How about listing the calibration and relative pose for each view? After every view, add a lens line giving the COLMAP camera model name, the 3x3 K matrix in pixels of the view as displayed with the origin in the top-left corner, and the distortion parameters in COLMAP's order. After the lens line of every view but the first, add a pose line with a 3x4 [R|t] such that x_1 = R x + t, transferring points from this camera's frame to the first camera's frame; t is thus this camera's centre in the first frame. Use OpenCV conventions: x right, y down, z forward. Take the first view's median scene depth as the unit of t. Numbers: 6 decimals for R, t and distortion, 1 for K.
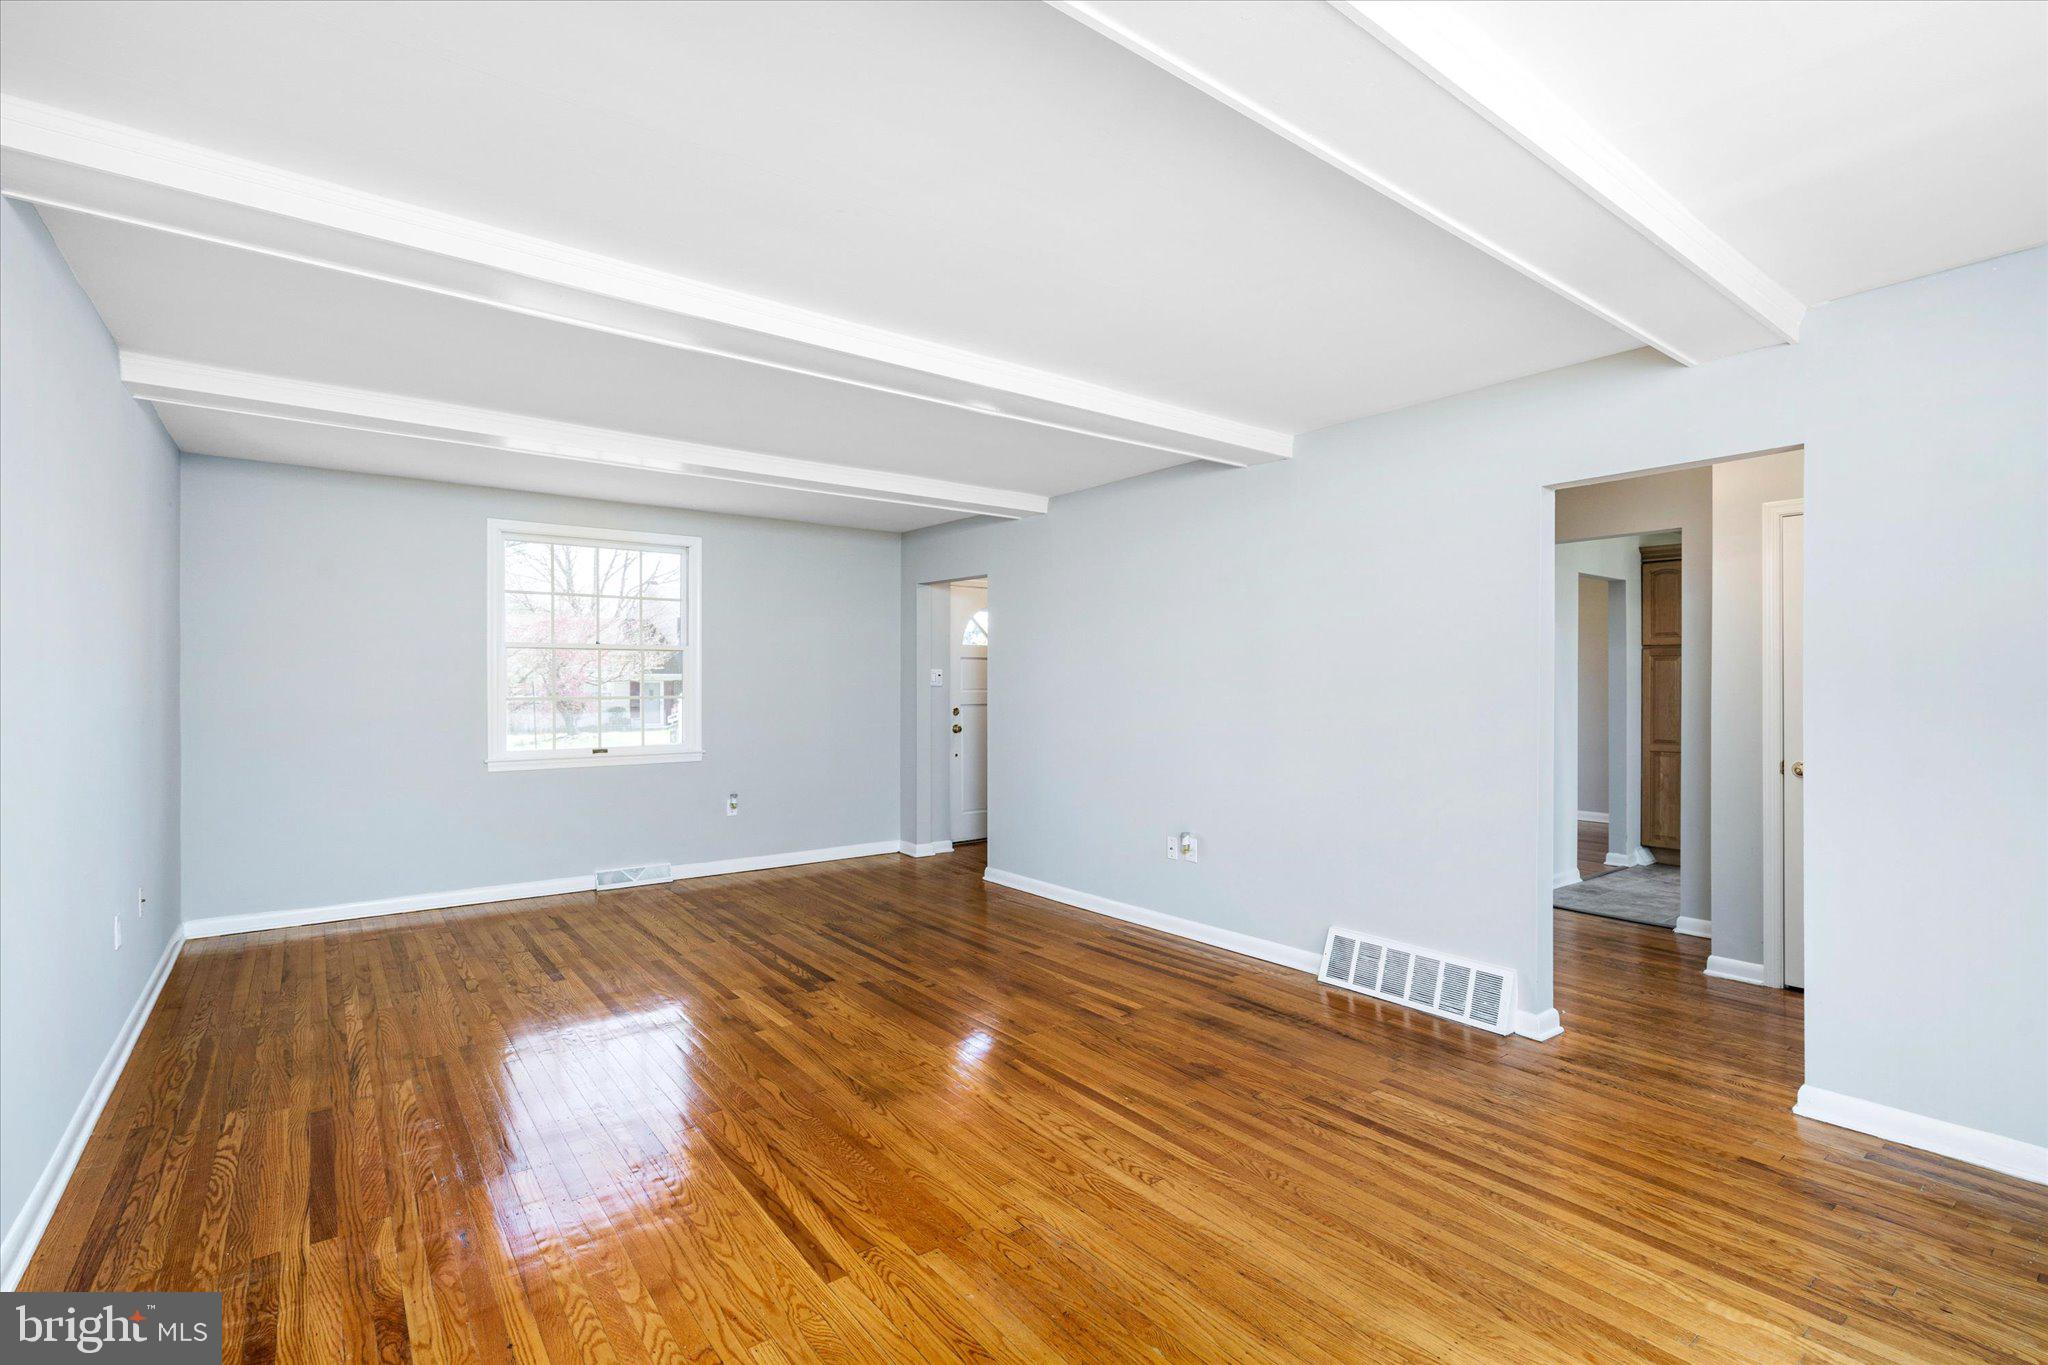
lens RADIAL K [[942.6, 0, 1041.1], [0, 942.6, 707.9], [0, 0, 1]] dist [-0.000578, 0.000097]
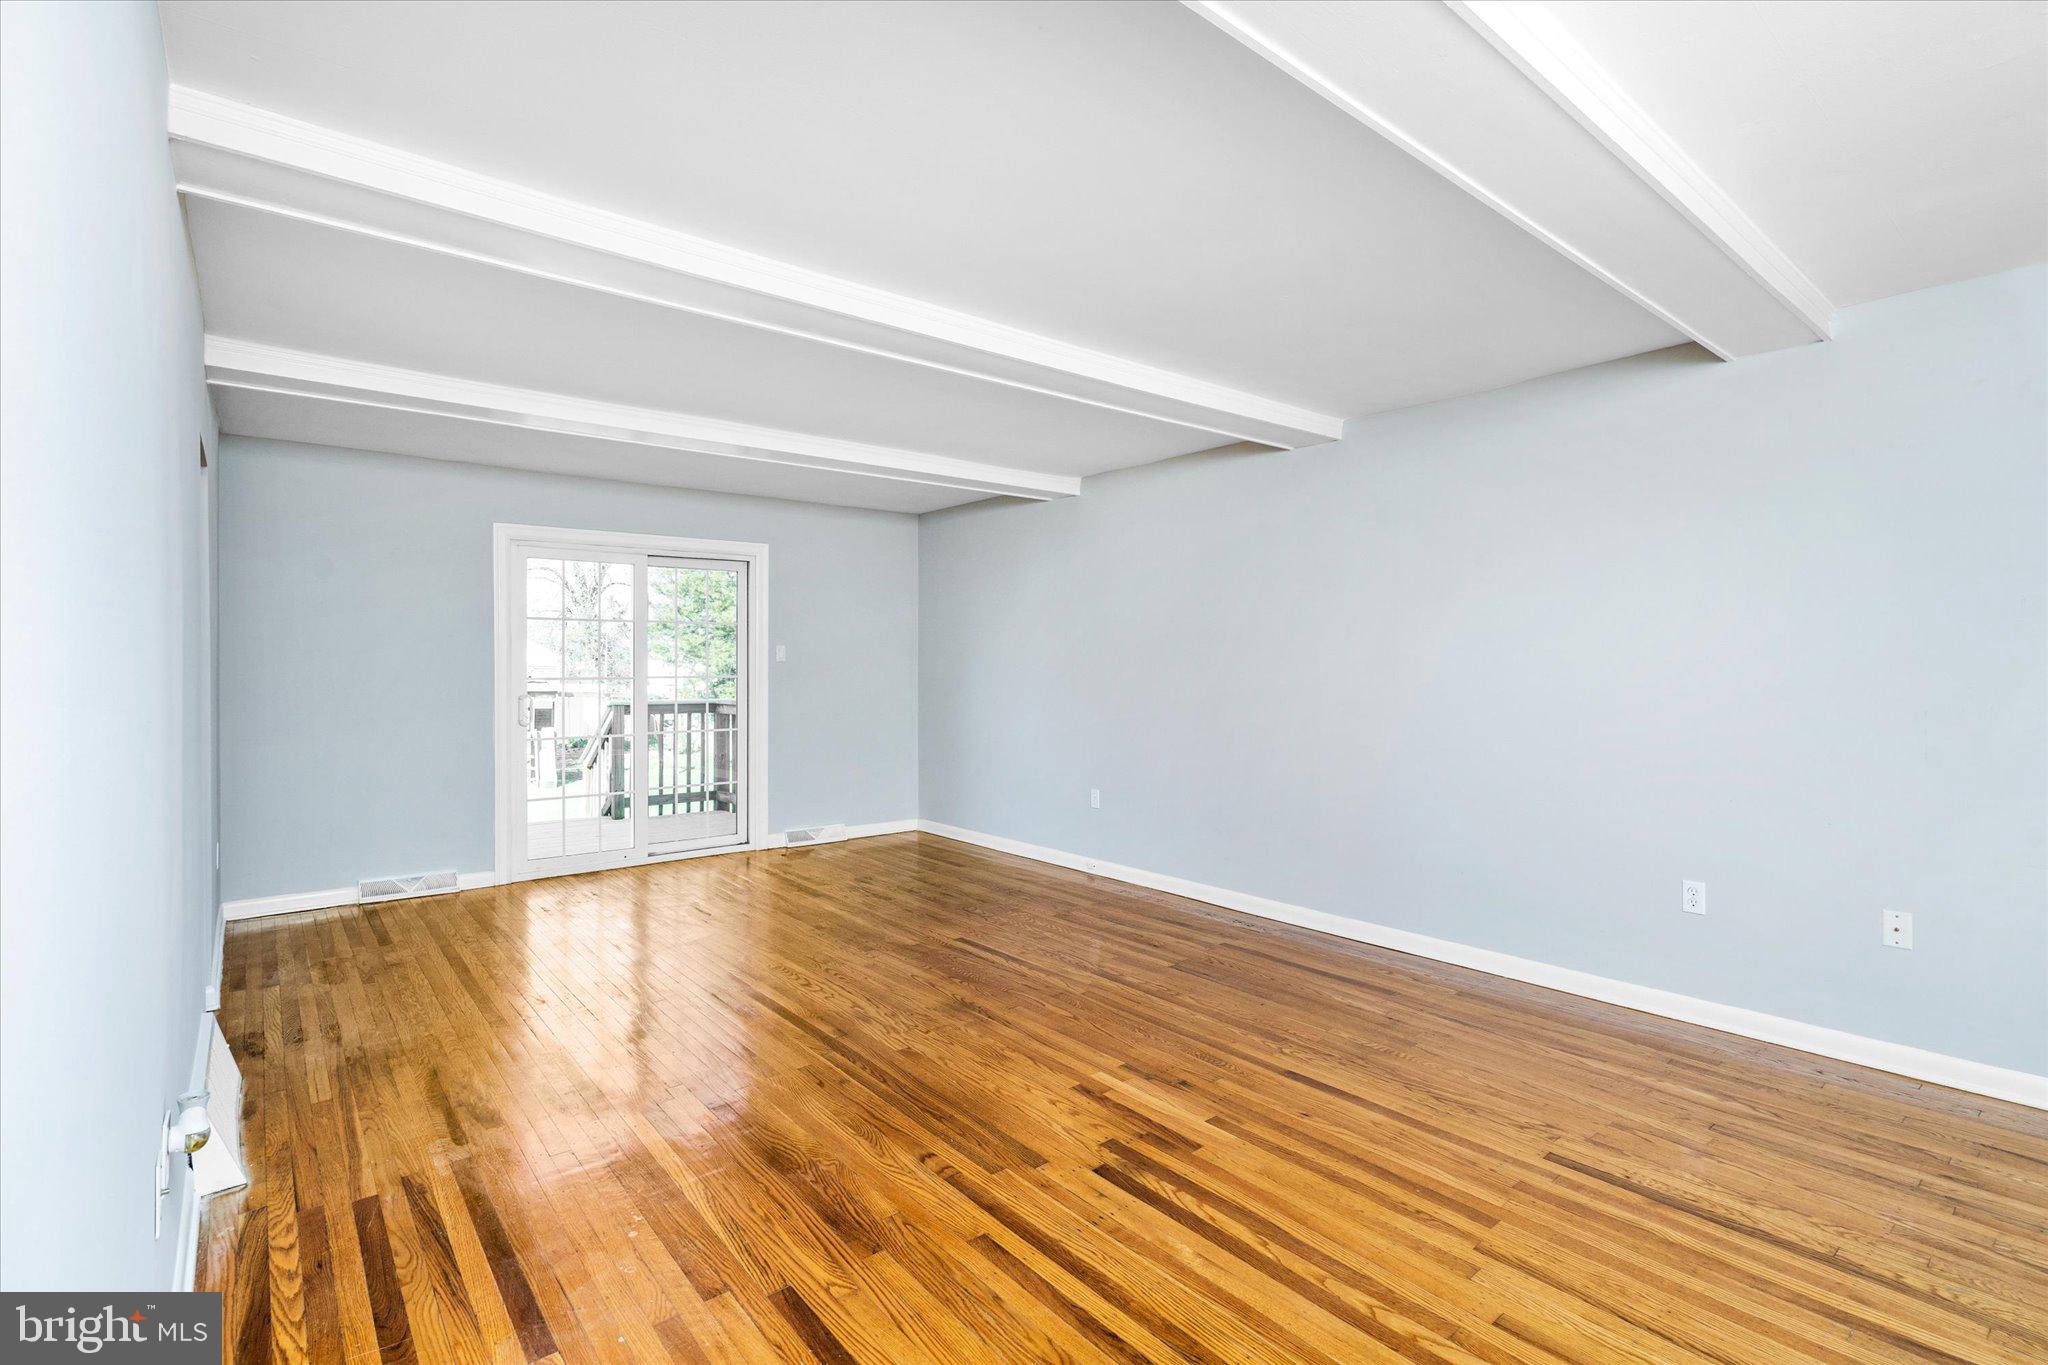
lens RADIAL K [[950.7, 0, 1024.0], [0, 950.7, 682.5], [0, 0, 1]] dist [-0.000720, 0.000169]
pose [[-0.999867, 0.000393, -0.016279, -0.174061], [-0.000297, 0.999101, 0.042397, -0.038465], [0.016281, 0.042396, -0.998968, 1.641964]]
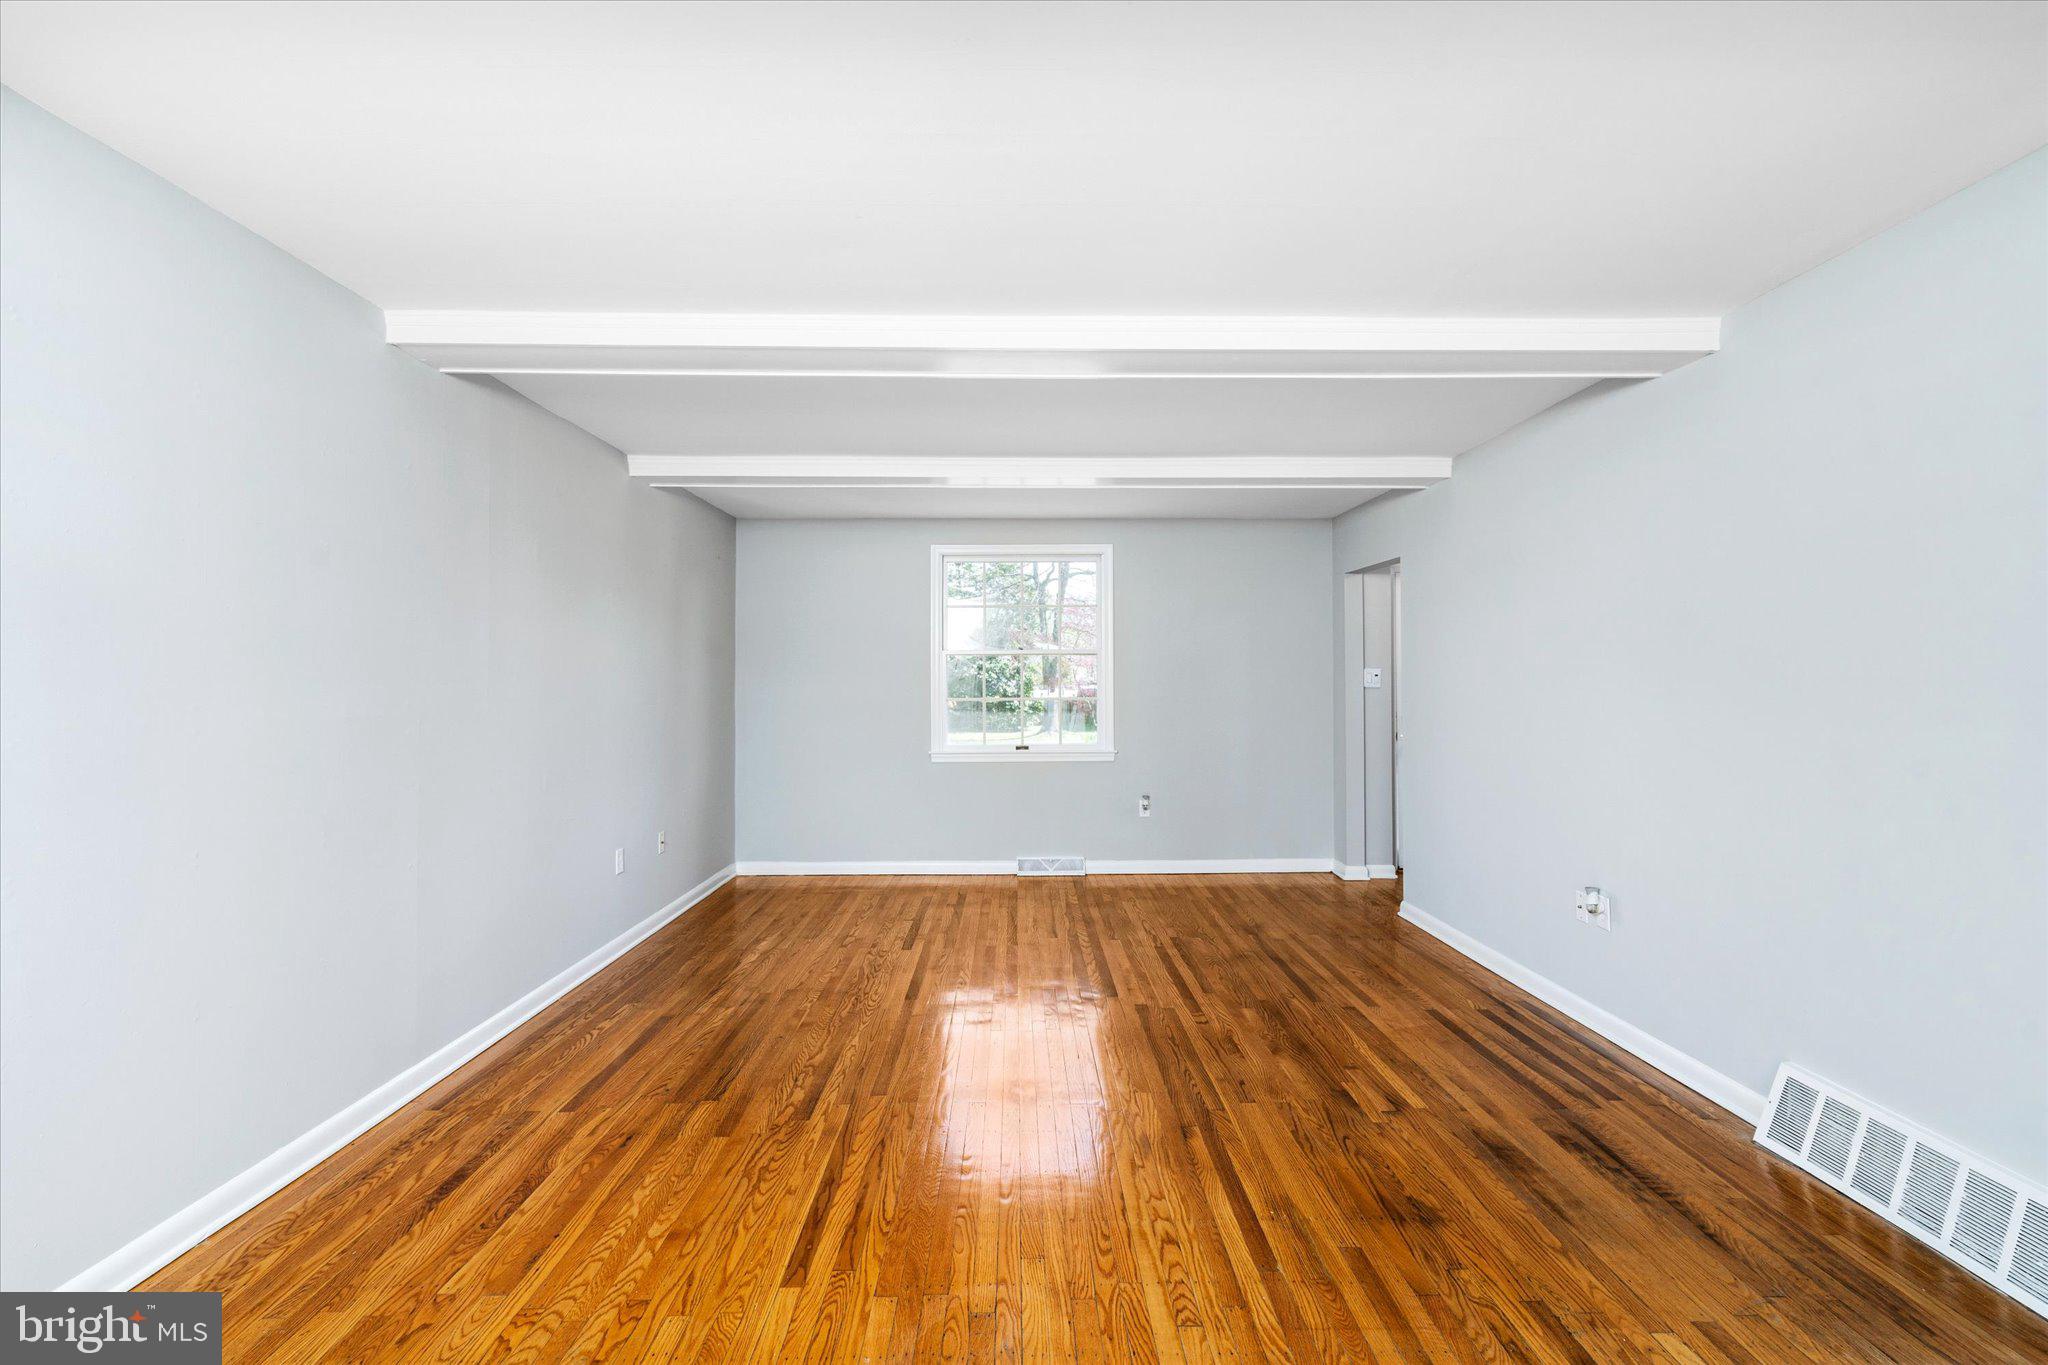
lens RADIAL K [[950.7, 0, 1024.0], [0, 950.7, 682.5], [0, 0, 1]] dist [-0.000720, 0.000169]
pose [[0.795349, -0.007122, -0.606109, 0.306185], [-0.010368, 0.999625, -0.025351, -0.003910], [0.606062, 0.026447, 0.794977, 0.174400]]
